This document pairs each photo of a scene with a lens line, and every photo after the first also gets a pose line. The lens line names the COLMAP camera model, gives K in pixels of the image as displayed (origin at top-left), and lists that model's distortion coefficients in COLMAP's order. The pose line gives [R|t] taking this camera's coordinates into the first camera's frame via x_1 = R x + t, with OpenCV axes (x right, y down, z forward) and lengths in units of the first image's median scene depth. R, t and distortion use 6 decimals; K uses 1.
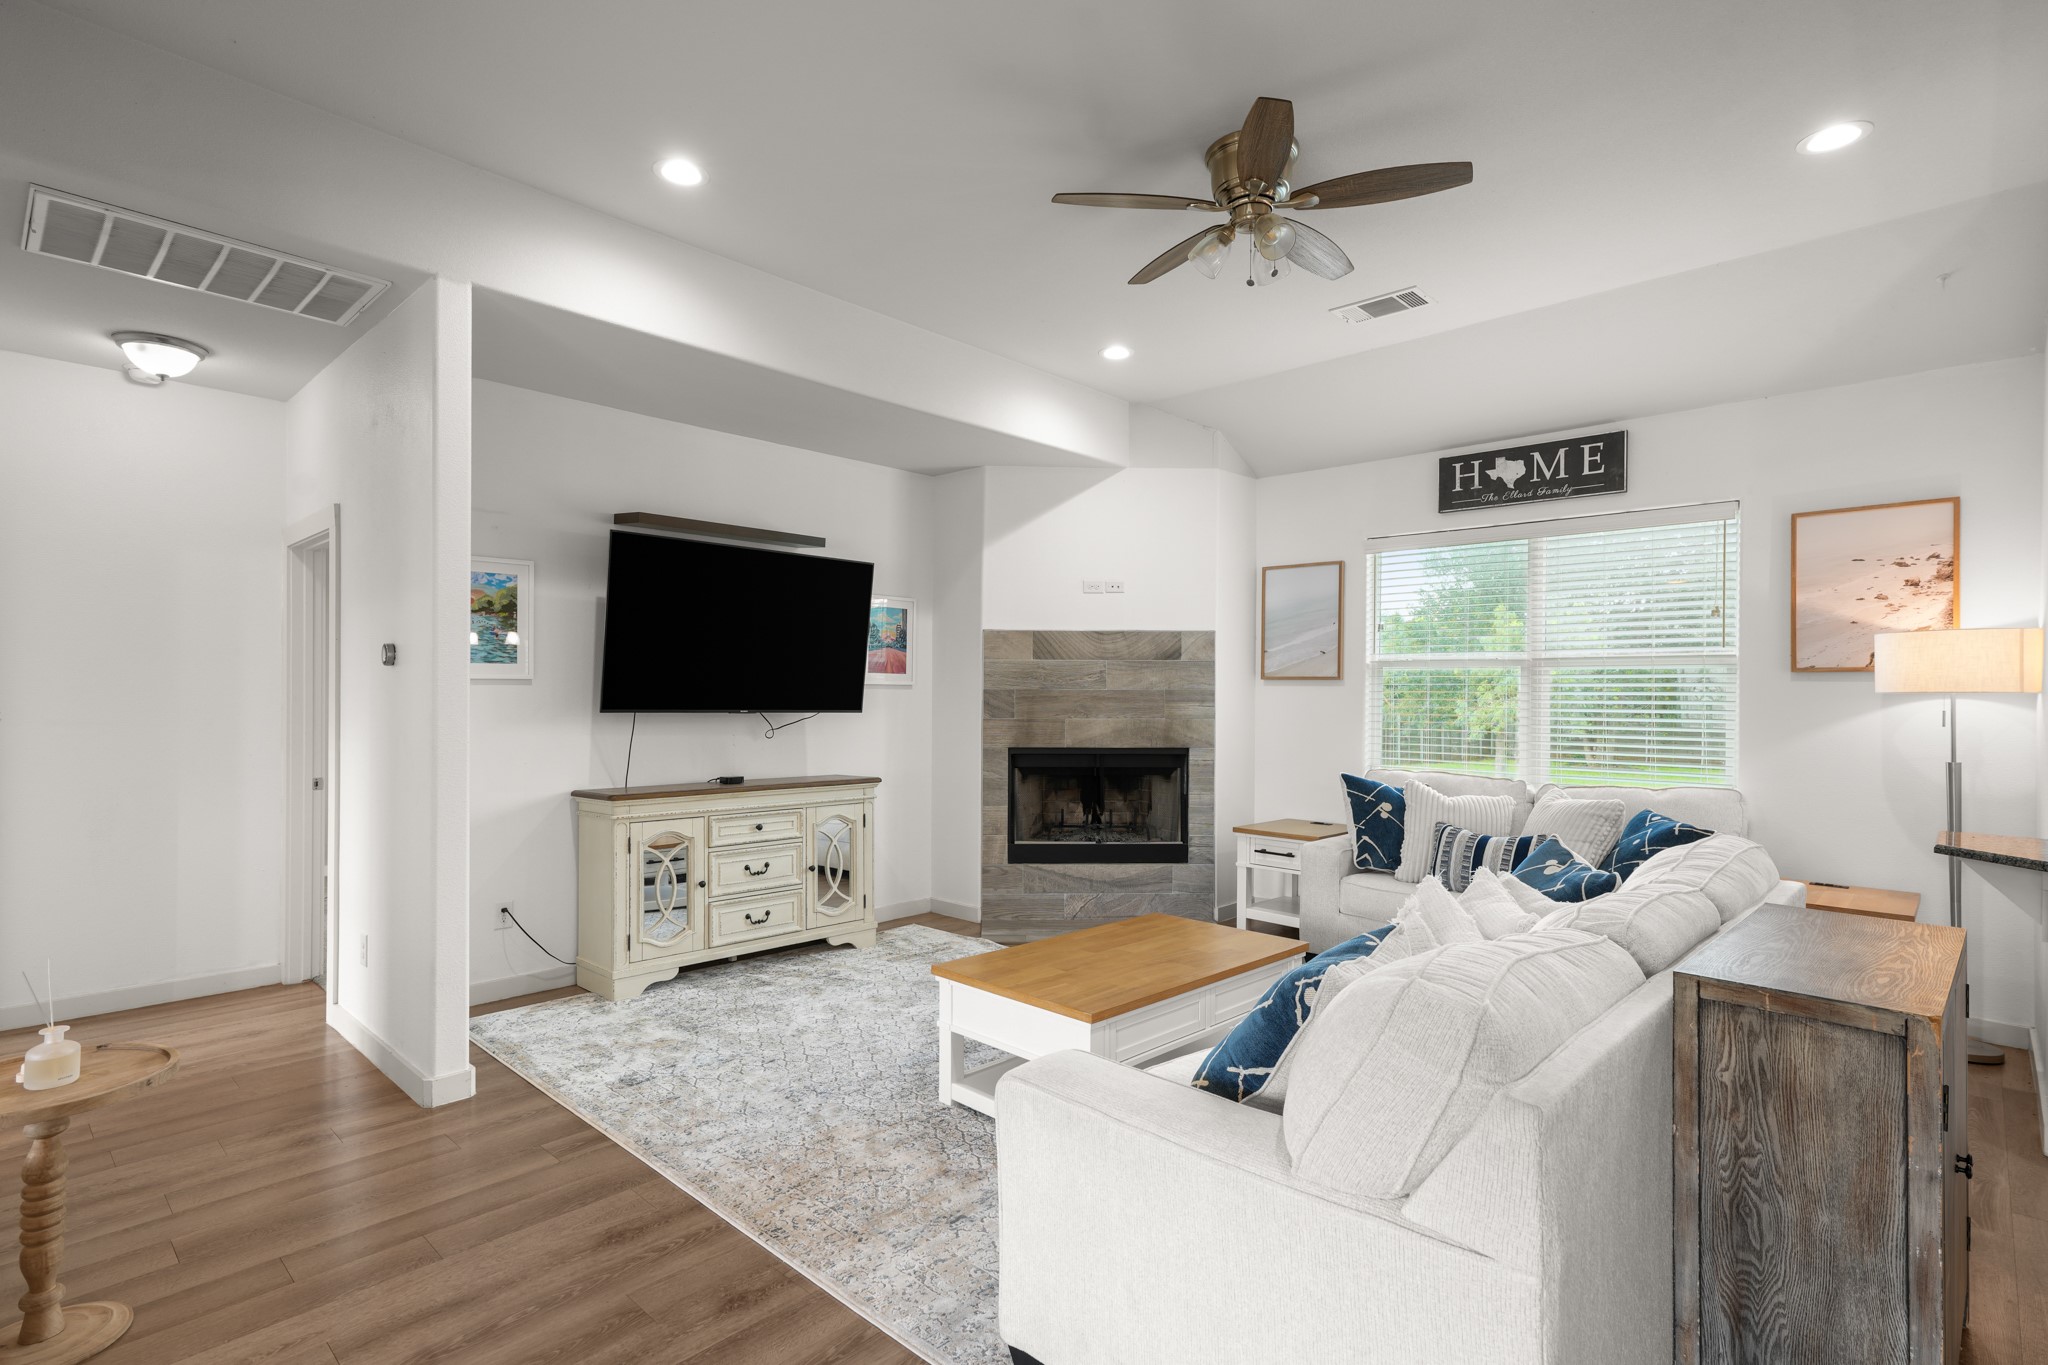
lens RADIAL K [[1010.4, 0, 1023.5], [0, 1010.4, 692.8], [0, 0, 1]] dist [0.011631, 0.000680]
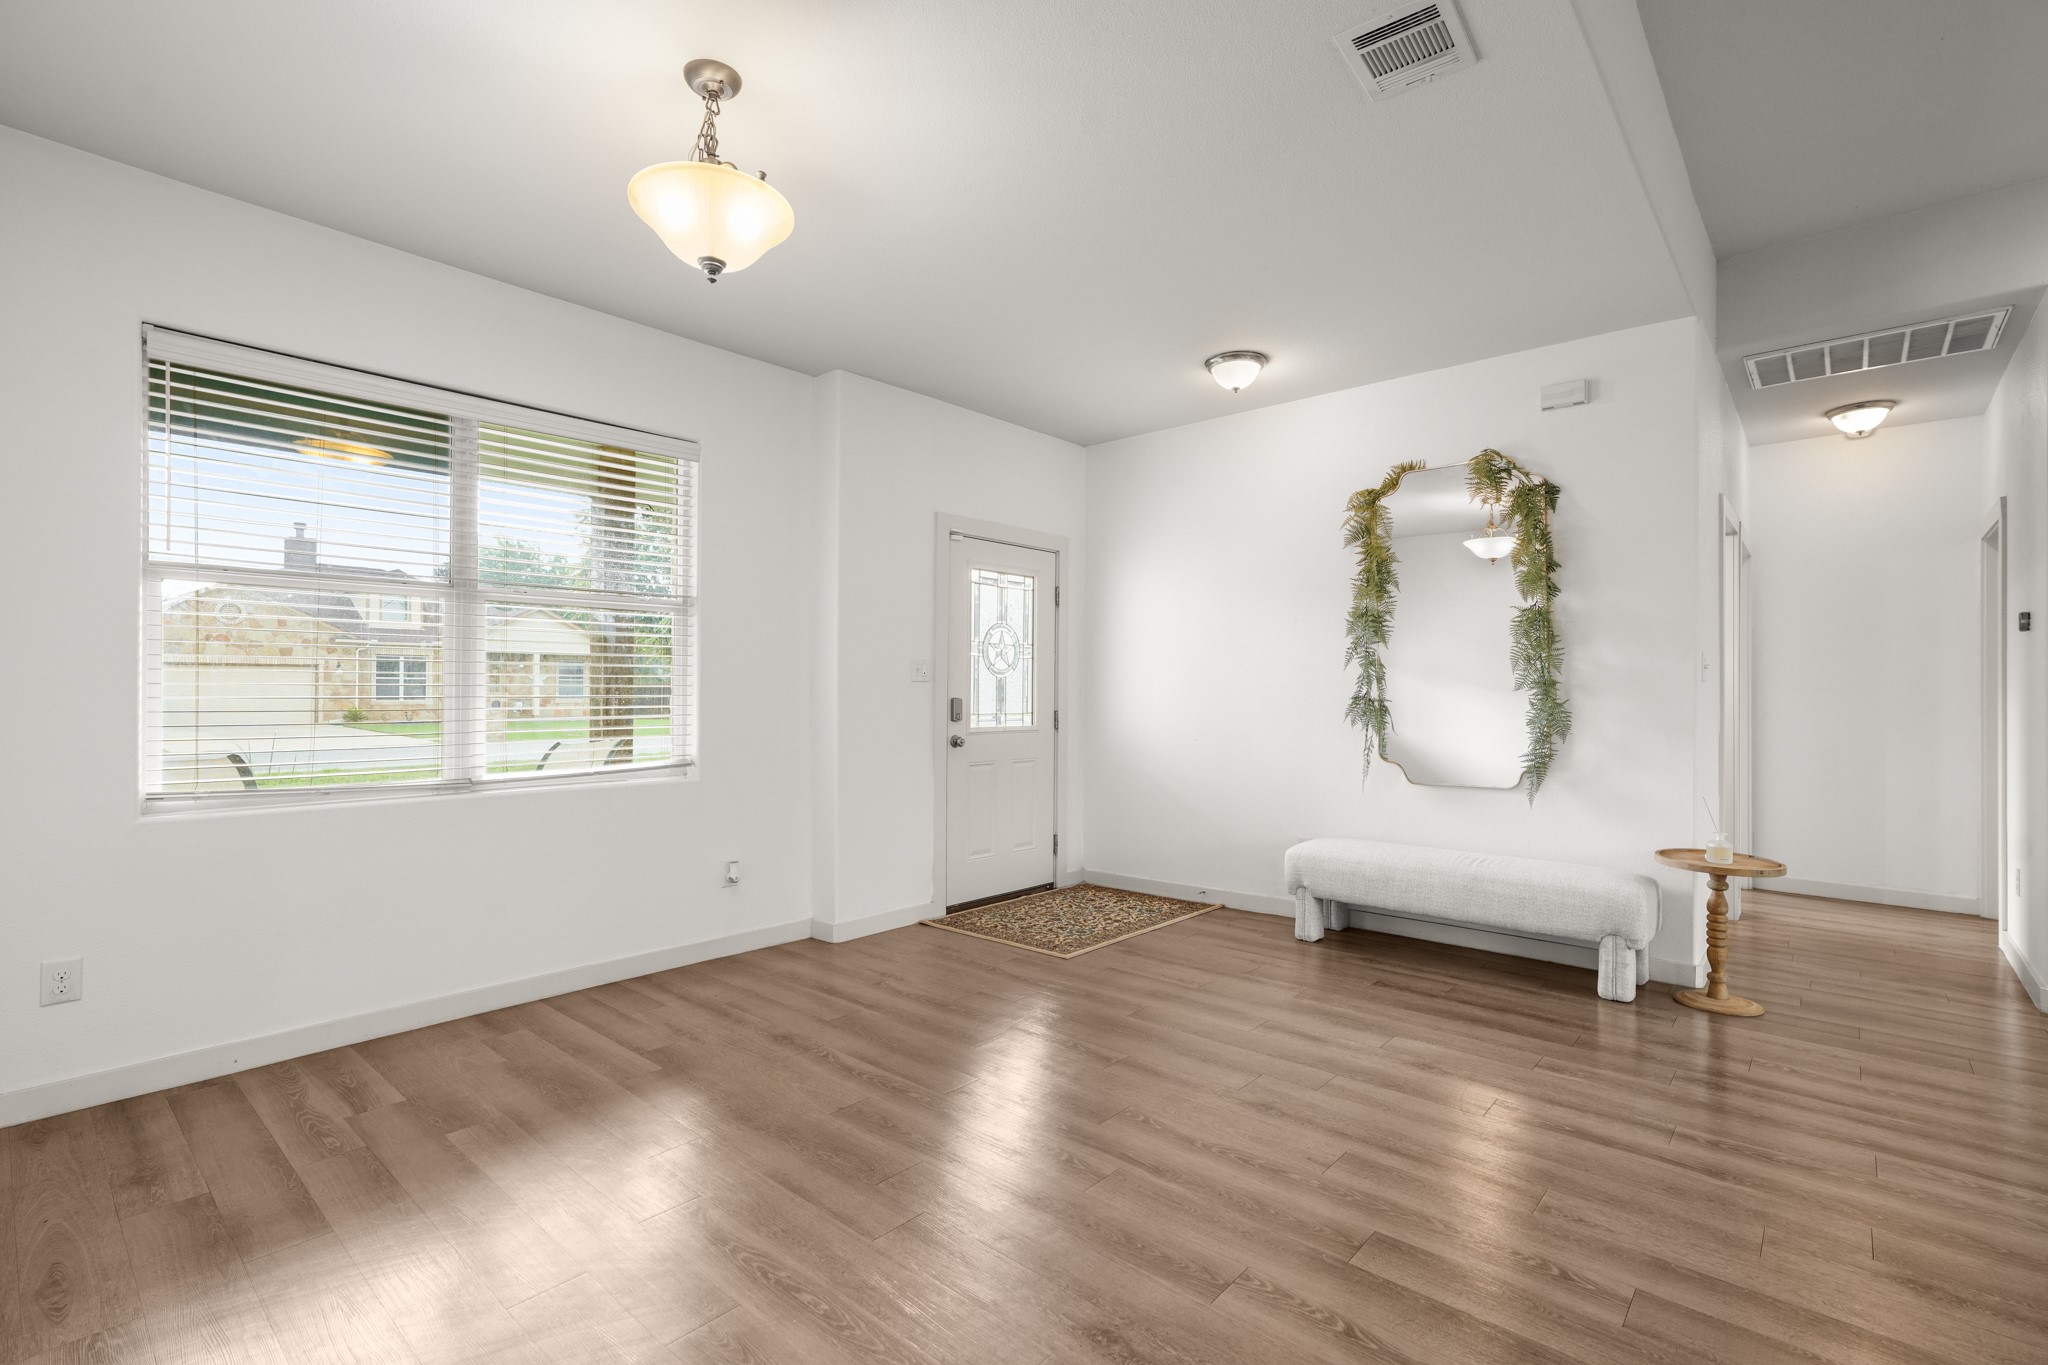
lens RADIAL K [[930.2, 0, 1025.8], [0, 930.2, 691.5], [0, 0, 1]] dist [-0.017748, 0.016826]
pose [[0.037876, -0.006925, -0.999258, 0.250590], [-0.008834, 0.999935, -0.007265, 0.038845], [0.999243, 0.009103, 0.037812, -0.110809]]
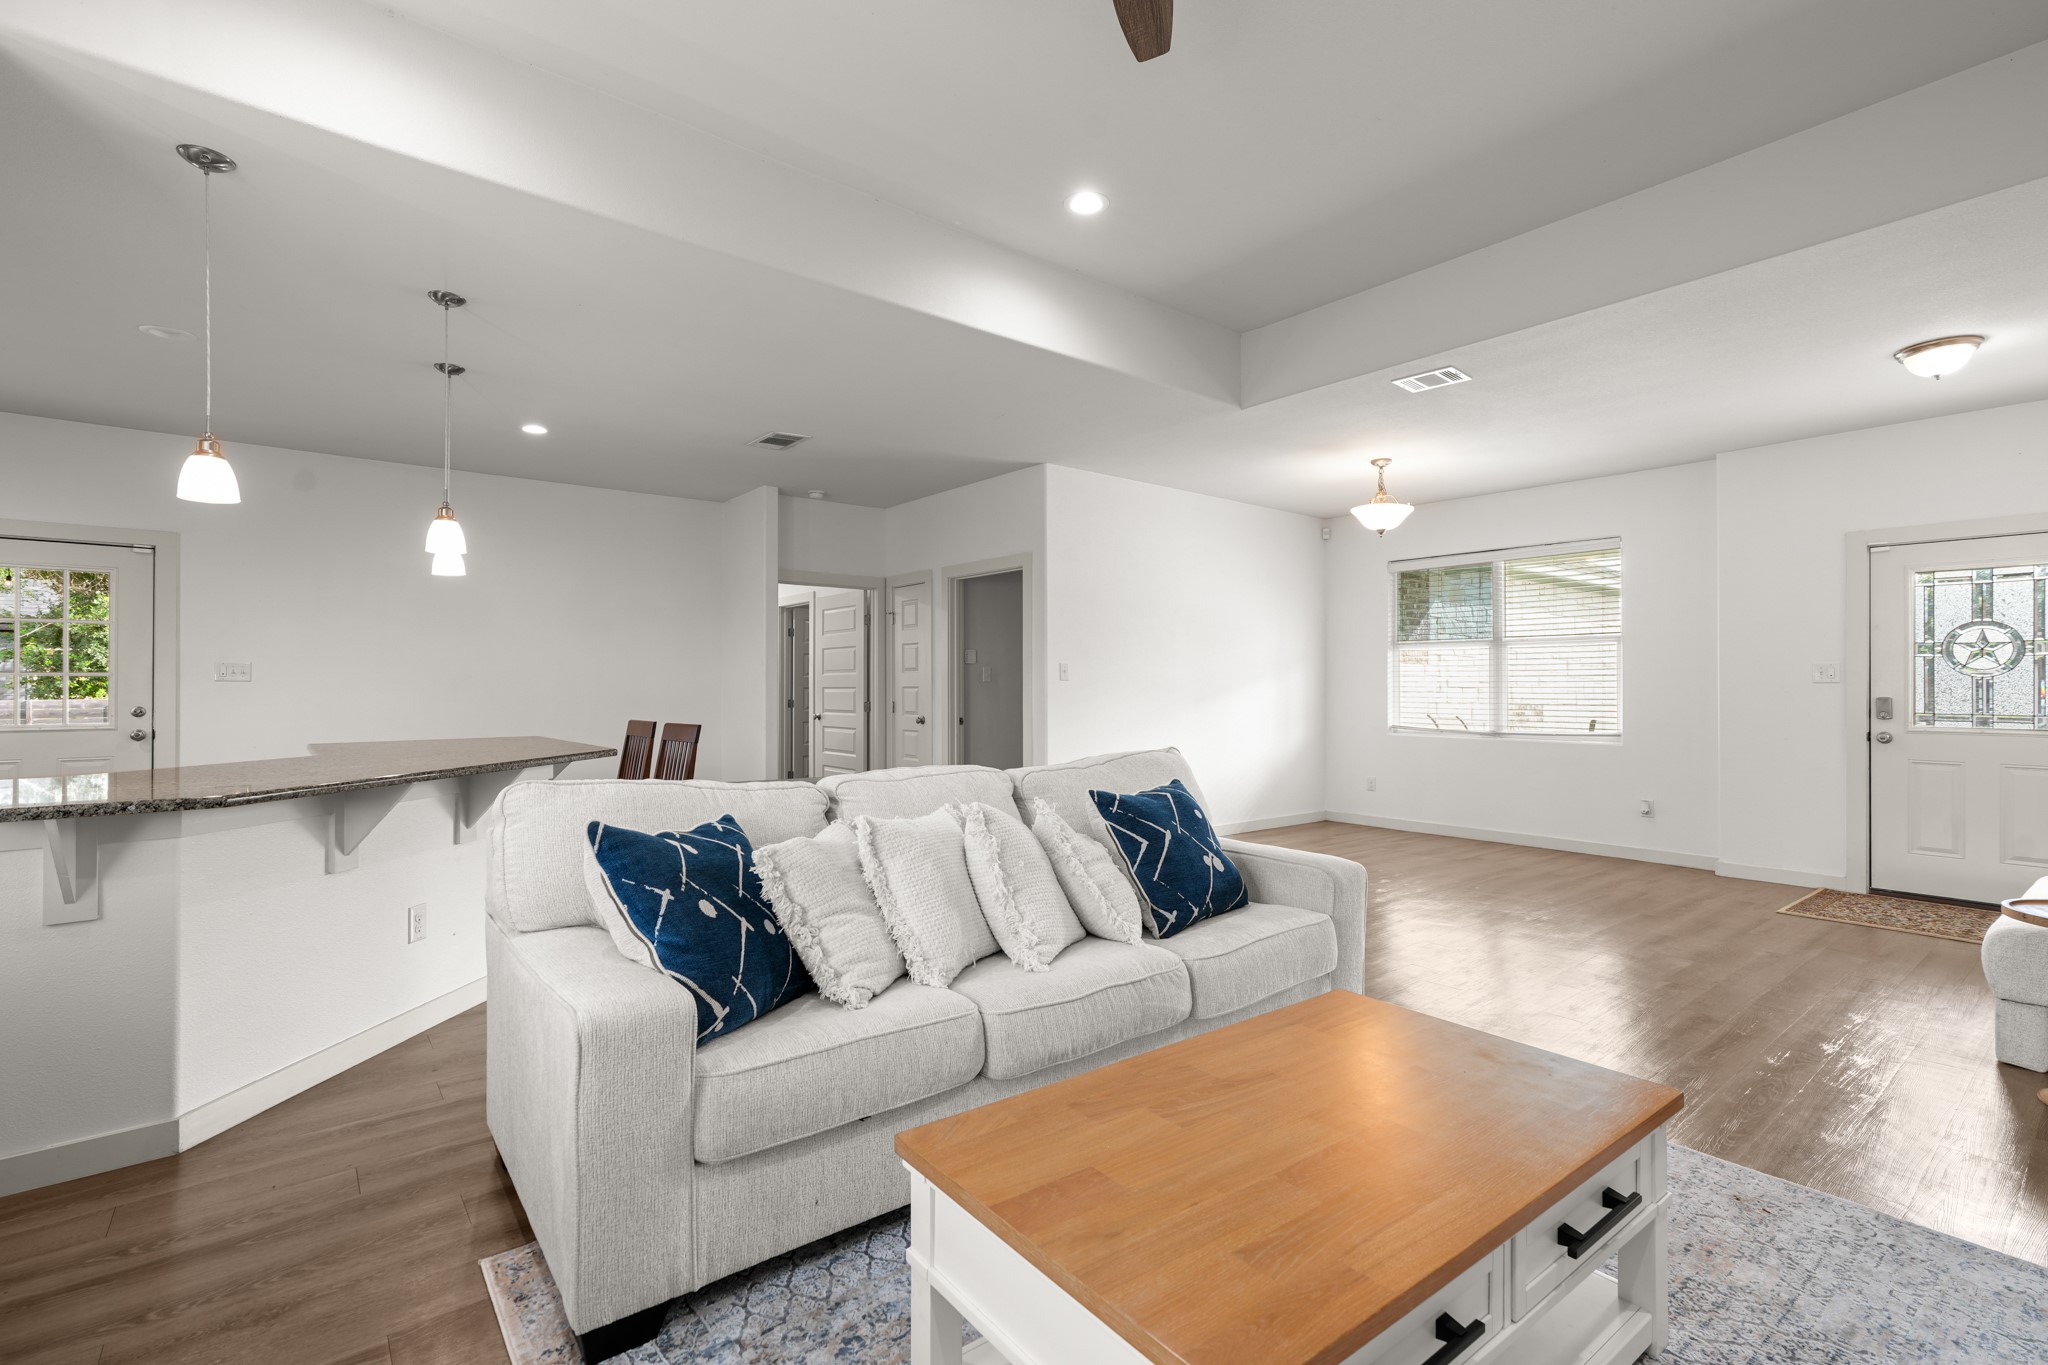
lens RADIAL K [[921.3, 0, 1010.1], [0, 921.3, 669.8], [0, 0, 1]] dist [-0.001016, 0.000076]
pose [[-0.989851, -0.009769, 0.141772, 0.118684], [-0.011618, 0.999858, -0.012223, 0.032607], [-0.141633, -0.013746, -0.989824, 0.934385]]
